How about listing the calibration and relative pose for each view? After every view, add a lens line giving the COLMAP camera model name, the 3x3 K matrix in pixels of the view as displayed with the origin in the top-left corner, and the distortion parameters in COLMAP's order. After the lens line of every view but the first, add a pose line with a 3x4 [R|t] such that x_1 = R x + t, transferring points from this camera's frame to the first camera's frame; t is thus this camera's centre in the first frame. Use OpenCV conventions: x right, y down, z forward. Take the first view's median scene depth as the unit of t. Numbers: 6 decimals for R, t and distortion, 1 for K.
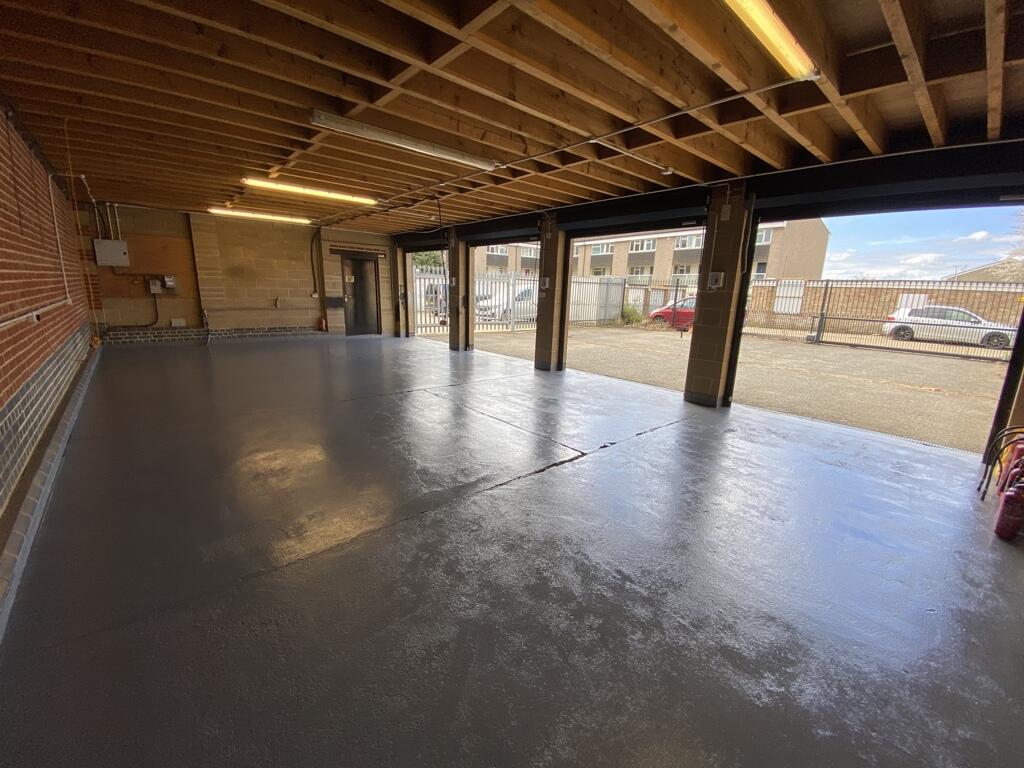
lens RADIAL K [[418.5, 0, 512.0], [0, 418.5, 384.0], [0, 0, 1]] dist [0.019363, -0.025908]
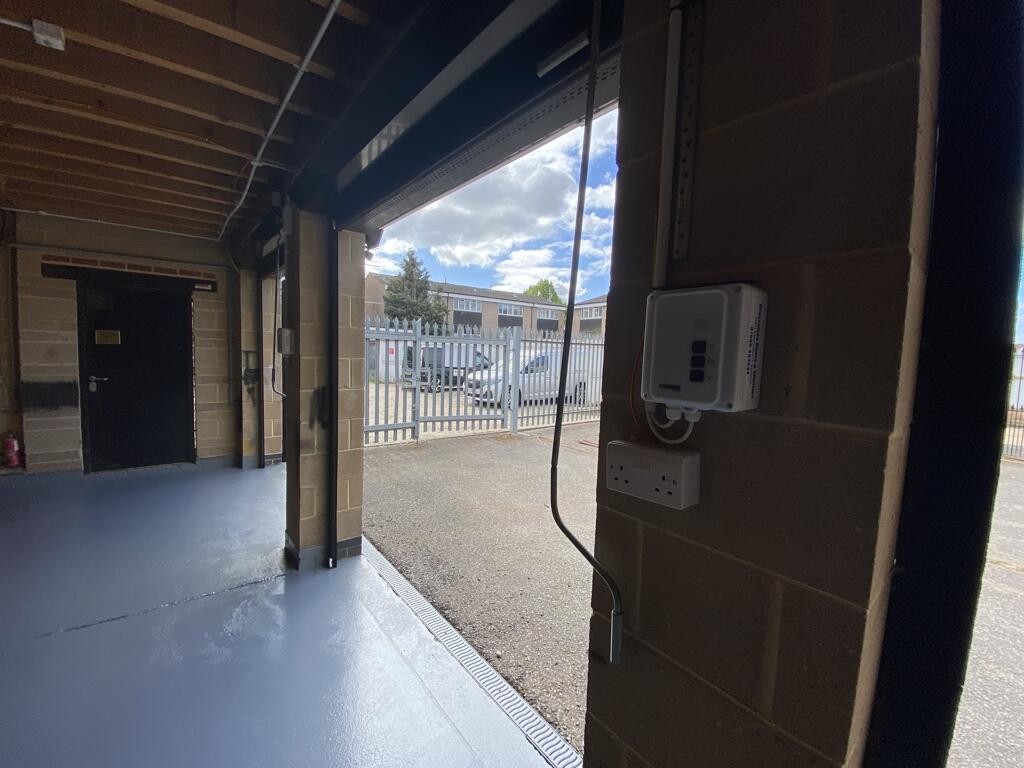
lens RADIAL K [[412.5, 0, 512.0], [0, 412.5, 384.0], [0, 0, 1]] dist [0.000403, -0.012835]
pose [[0.999036, 0.006444, -0.043416, 0.029794], [-0.012697, 0.989300, -0.145343, -0.139897], [0.042015, 0.145754, 0.988428, 0.578820]]
